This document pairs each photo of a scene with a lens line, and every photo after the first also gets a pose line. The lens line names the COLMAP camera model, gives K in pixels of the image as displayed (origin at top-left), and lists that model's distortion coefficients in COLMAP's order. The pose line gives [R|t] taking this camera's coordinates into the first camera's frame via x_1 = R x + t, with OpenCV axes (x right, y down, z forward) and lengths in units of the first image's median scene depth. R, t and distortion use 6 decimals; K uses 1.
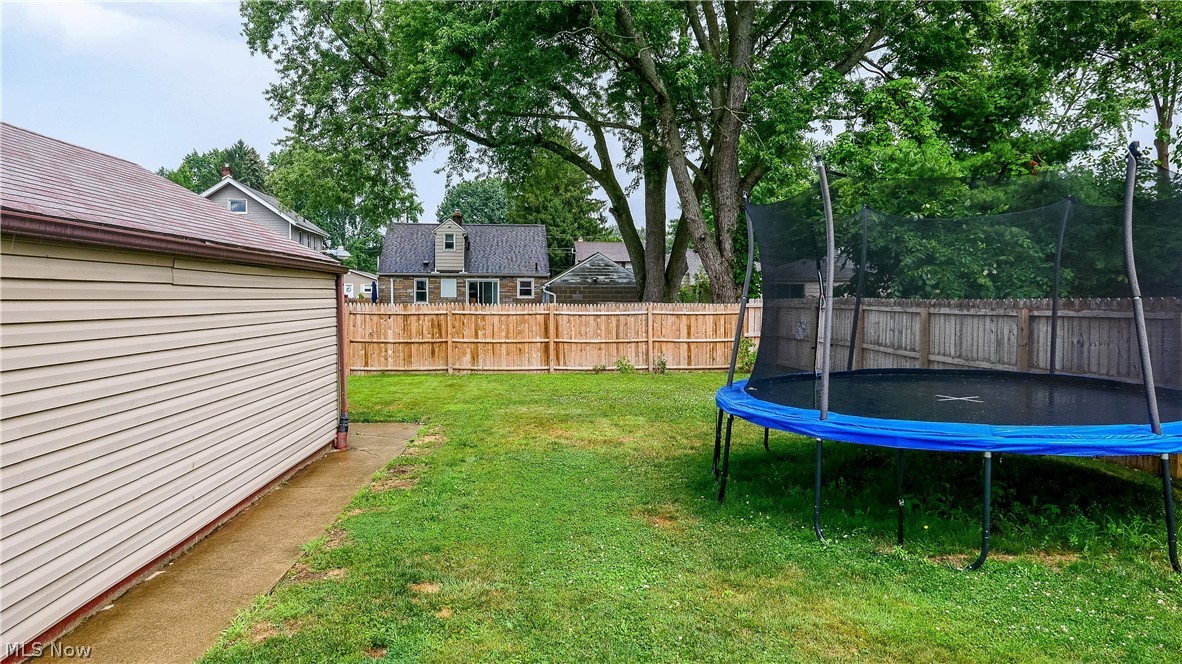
lens RADIAL K [[761.1, 0, 591.0], [0, 761.1, 332.0], [0, 0, 1]] dist [-0.027457, -0.000478]
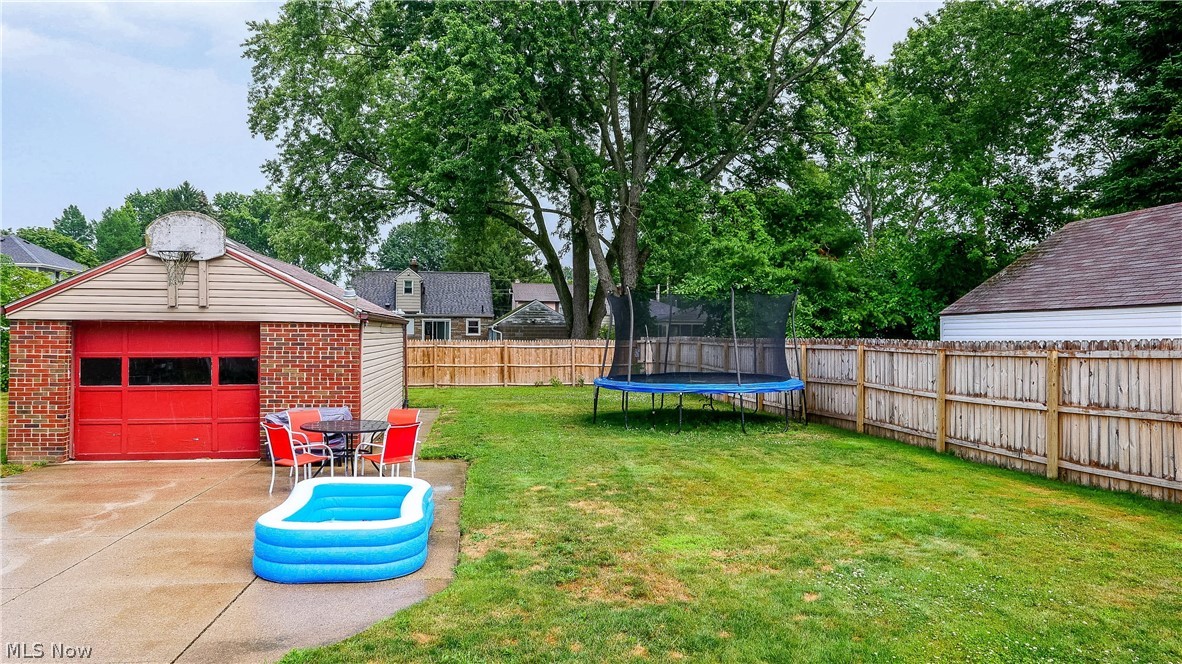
lens RADIAL K [[782.3, 0, 591.0], [0, 782.3, 332.0], [0, 0, 1]] dist [-0.030221, 0.001084]
pose [[0.996358, 0.003741, 0.085186, -0.011186], [0.000356, 0.998846, -0.048025, 0.012863], [-0.085267, 0.047880, 0.995207, -0.337145]]
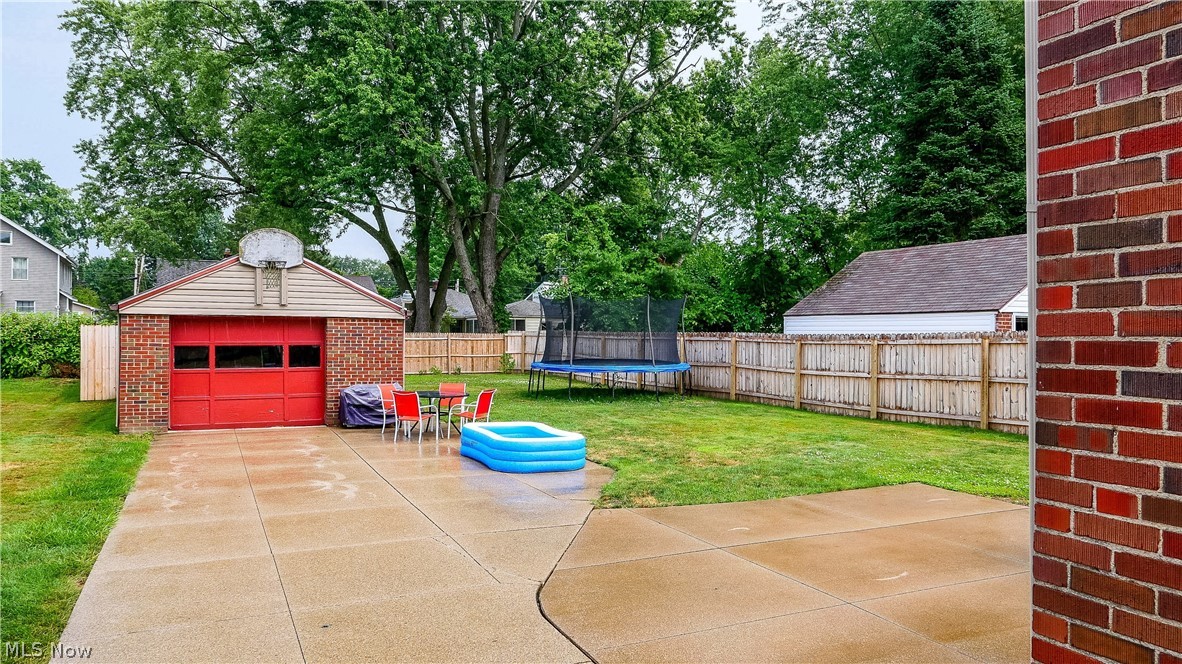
lens RADIAL K [[816.3, 0, 591.0], [0, 816.3, 332.0], [0, 0, 1]] dist [-0.028950, 0.005632]
pose [[0.928026, 0.007134, 0.372447, -0.194941], [0.008148, 0.999189, -0.039441, 0.020714], [-0.372426, 0.039637, 0.927215, -0.487788]]
